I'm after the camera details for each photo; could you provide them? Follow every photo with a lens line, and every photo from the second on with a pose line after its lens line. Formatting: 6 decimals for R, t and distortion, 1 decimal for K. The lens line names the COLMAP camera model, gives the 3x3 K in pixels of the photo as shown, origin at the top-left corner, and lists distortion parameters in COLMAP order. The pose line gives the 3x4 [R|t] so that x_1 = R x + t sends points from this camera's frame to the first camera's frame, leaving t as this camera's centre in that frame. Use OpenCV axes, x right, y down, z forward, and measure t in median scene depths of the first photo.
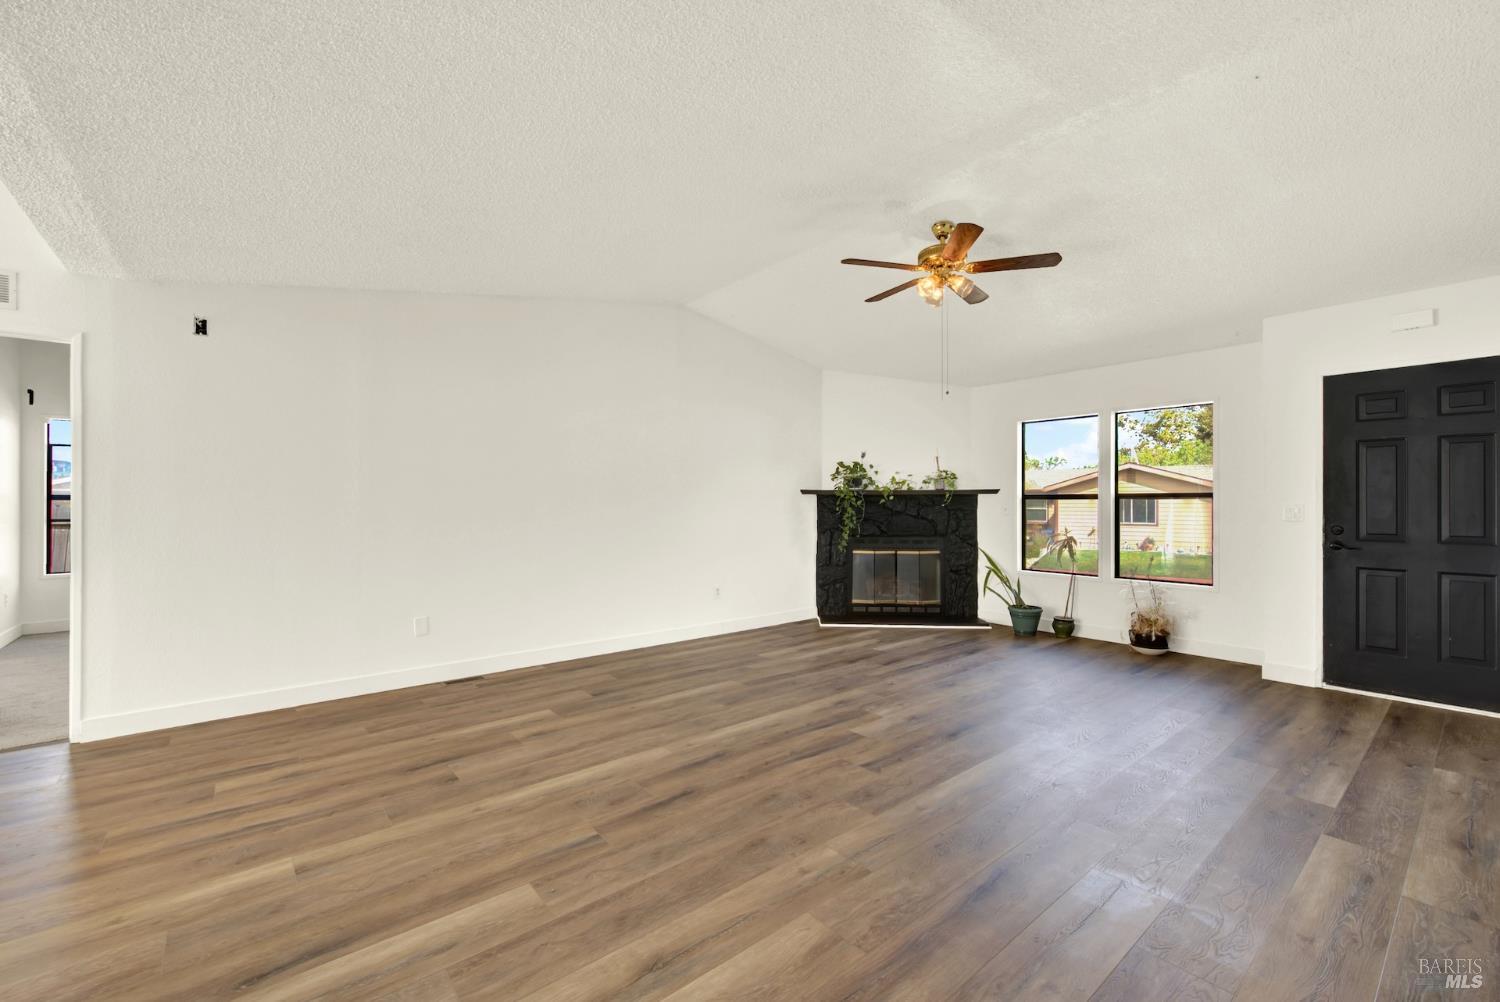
lens RADIAL K [[618.2, 0, 753.6], [0, 618.2, 496.5], [0, 0, 1]] dist [0.002631, -0.003008]
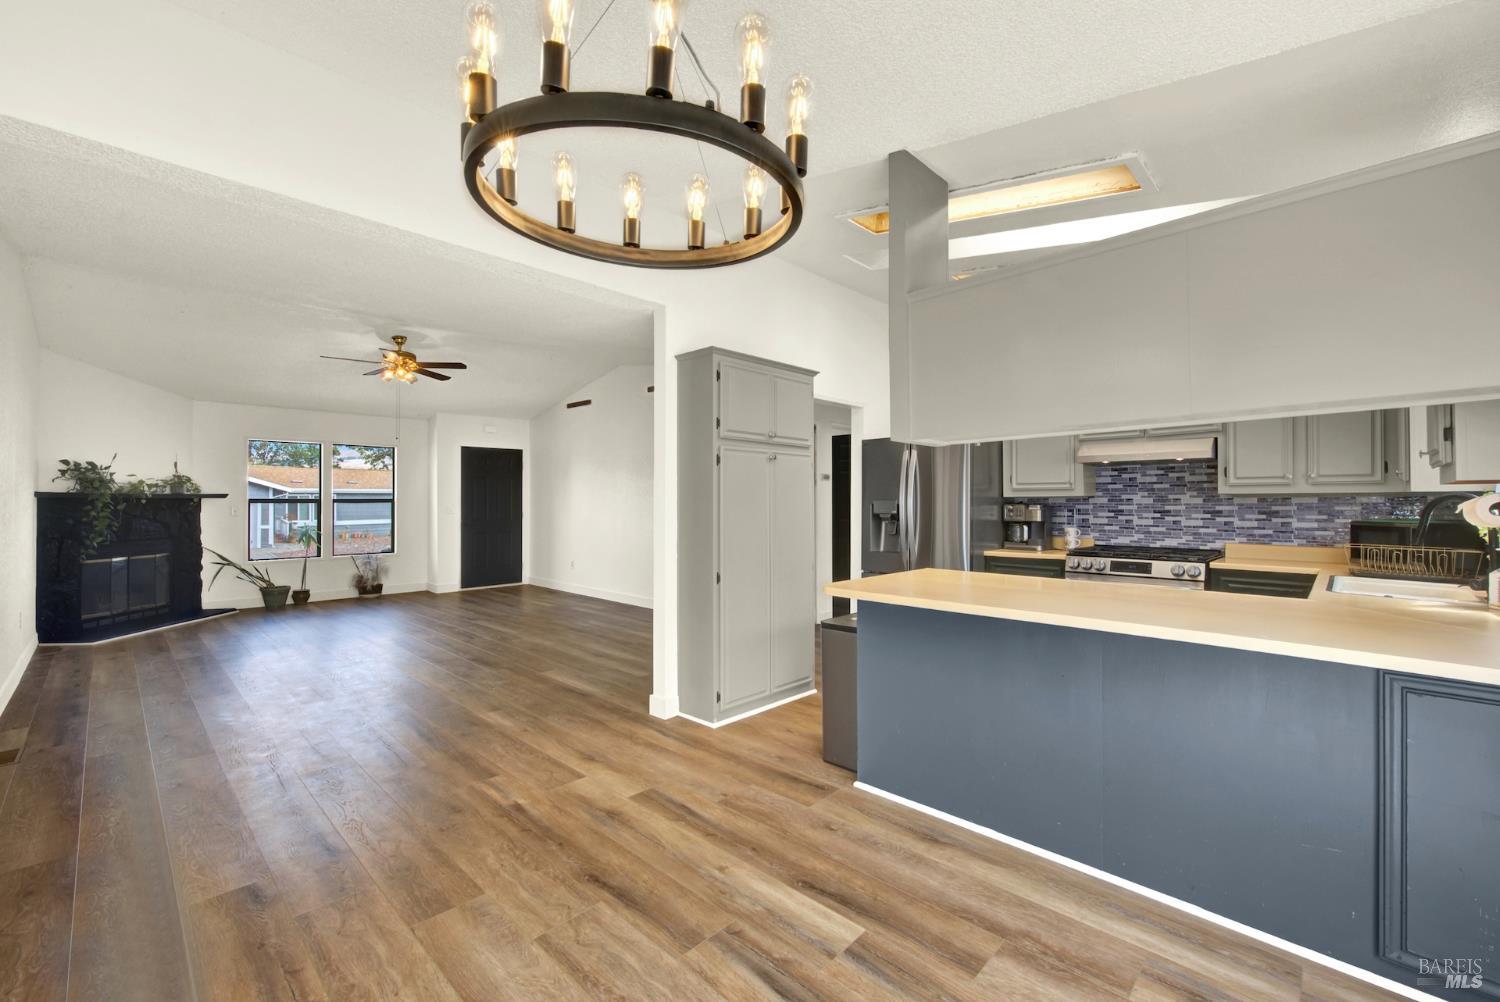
lens RADIAL K [[618.2, 0, 746.0], [0, 618.2, 494.4], [0, 0, 1]] dist [0.002631, -0.003008]
pose [[-0.104369, 0.012270, 0.994463, -1.412539], [-0.005863, 0.999899, -0.012952, -0.003236], [-0.994521, -0.007182, -0.104287, 0.253505]]
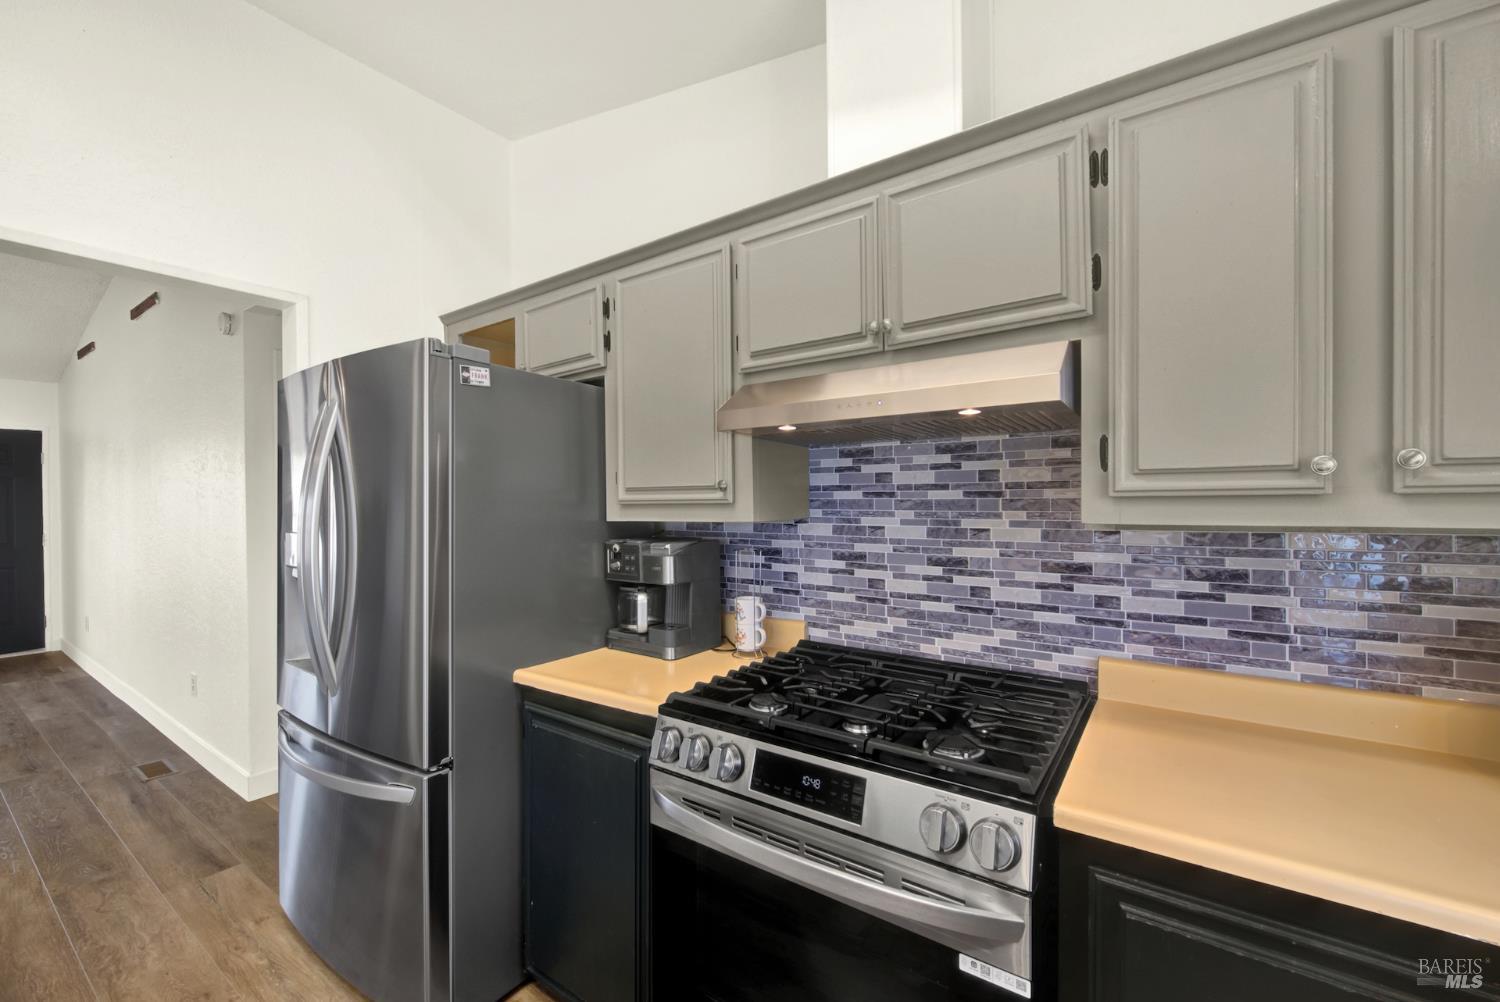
lens RADIAL K [[618.2, 0, 745.4], [0, 618.2, 502.8], [0, 0, 1]] dist [0.002631, -0.003008]
pose [[-0.262606, -0.001598, 0.964902, -0.750281], [0.002912, 0.999993, 0.002449, -0.033472], [-0.964899, 0.003453, -0.262600, -0.368517]]
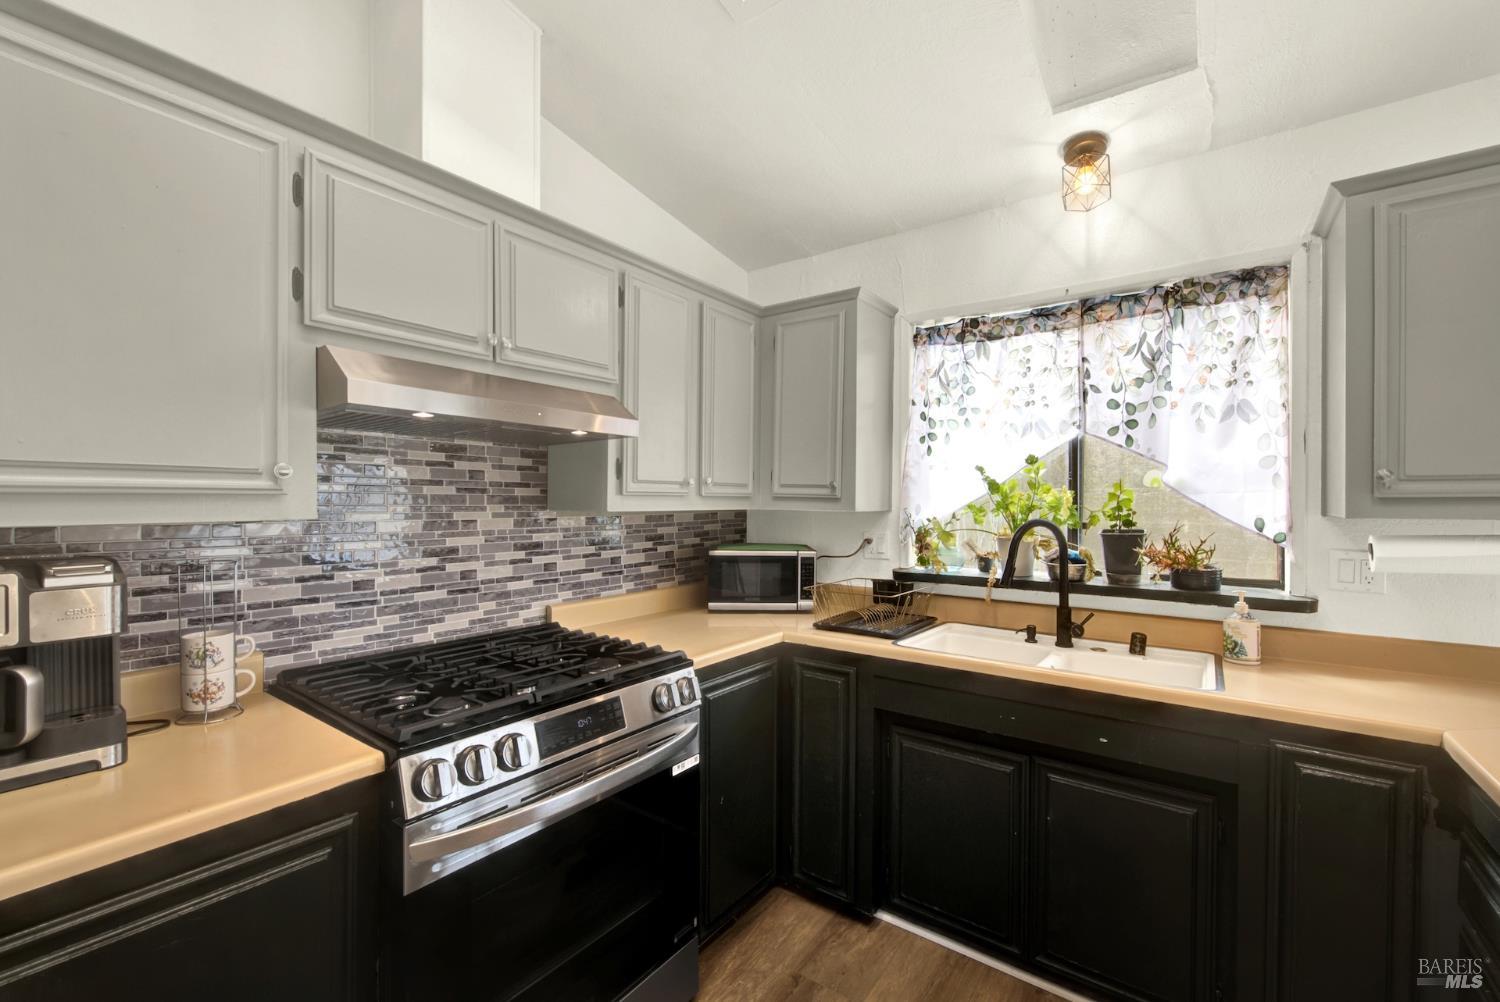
lens RADIAL K [[618.2, 0, 750.1], [0, 618.2, 506.4], [0, 0, 1]] dist [0.002631, -0.003008]
pose [[-0.970459, -0.003712, -0.241236, -0.487117], [-0.005582, 0.999959, 0.007070, -0.030226], [0.241200, 0.008208, -0.970441, -0.105906]]
